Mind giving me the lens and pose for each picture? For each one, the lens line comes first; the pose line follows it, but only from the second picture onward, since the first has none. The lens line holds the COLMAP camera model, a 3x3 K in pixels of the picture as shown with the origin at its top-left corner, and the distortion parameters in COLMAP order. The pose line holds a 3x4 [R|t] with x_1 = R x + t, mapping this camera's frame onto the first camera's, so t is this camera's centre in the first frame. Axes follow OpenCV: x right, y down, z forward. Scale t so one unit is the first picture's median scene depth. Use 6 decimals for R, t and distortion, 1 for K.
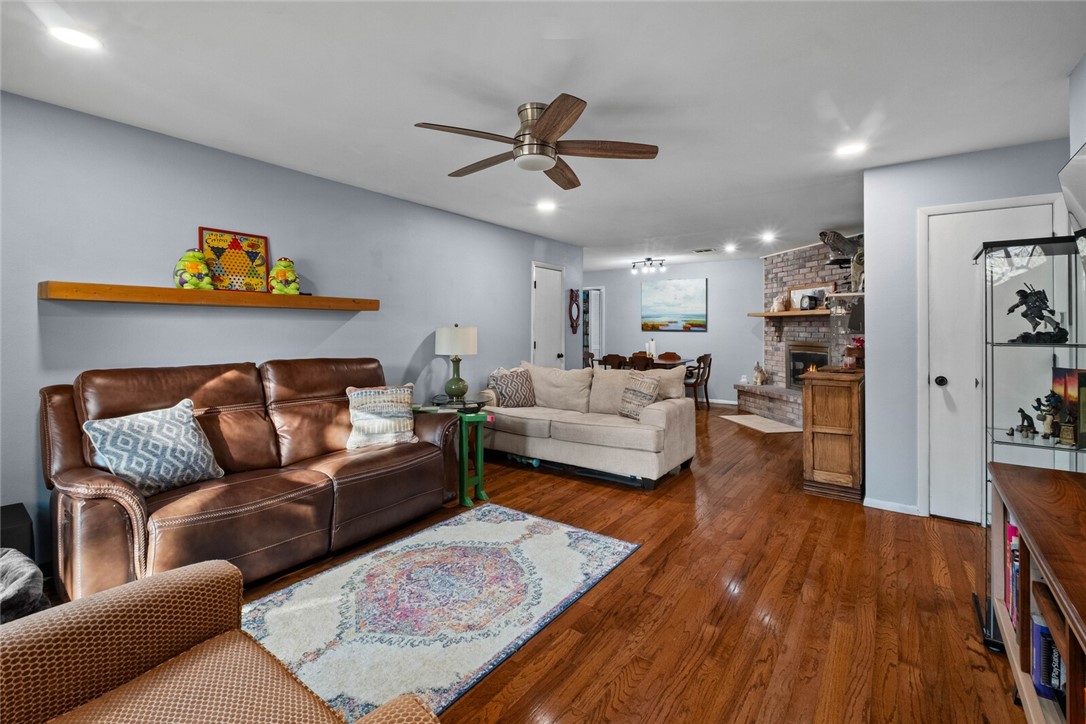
lens RADIAL K [[477.9, 0, 548.6], [0, 477.9, 330.2], [0, 0, 1]] dist [-0.001075, -0.000532]
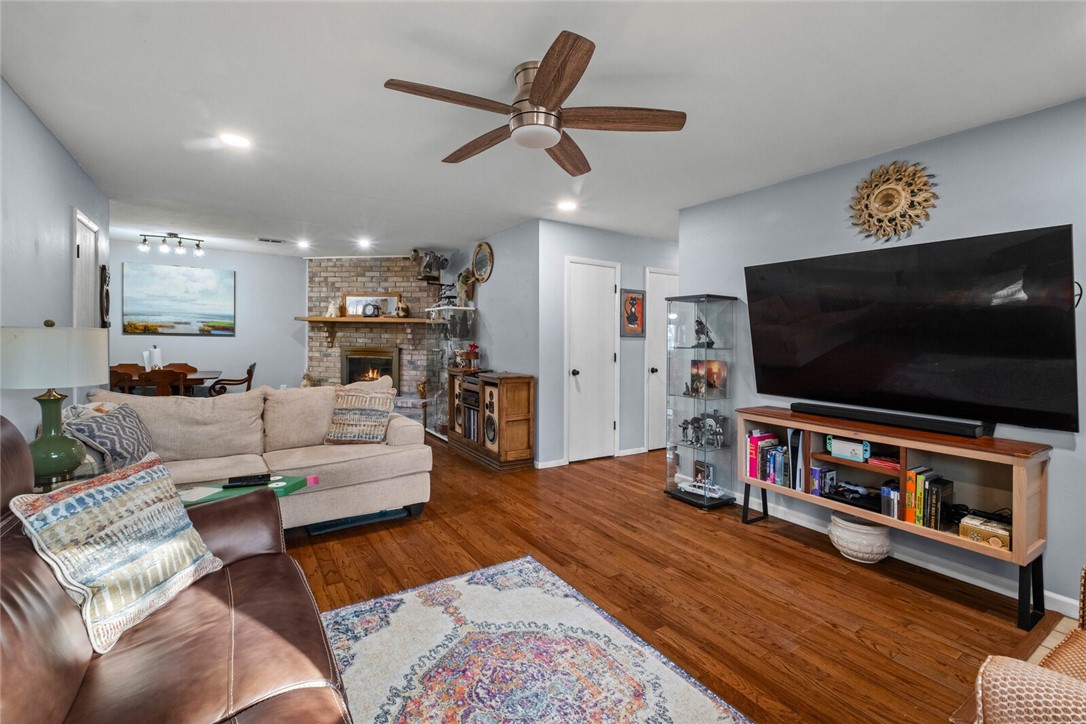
lens RADIAL K [[478.6, 0, 540.3], [0, 478.6, 343.3], [0, 0, 1]] dist [0.003571, -0.000418]
pose [[0.368307, -0.005948, 0.929685, -0.574415], [-0.013360, 0.999842, 0.011689, -0.003479], [-0.929608, -0.016726, 0.368170, 0.488564]]
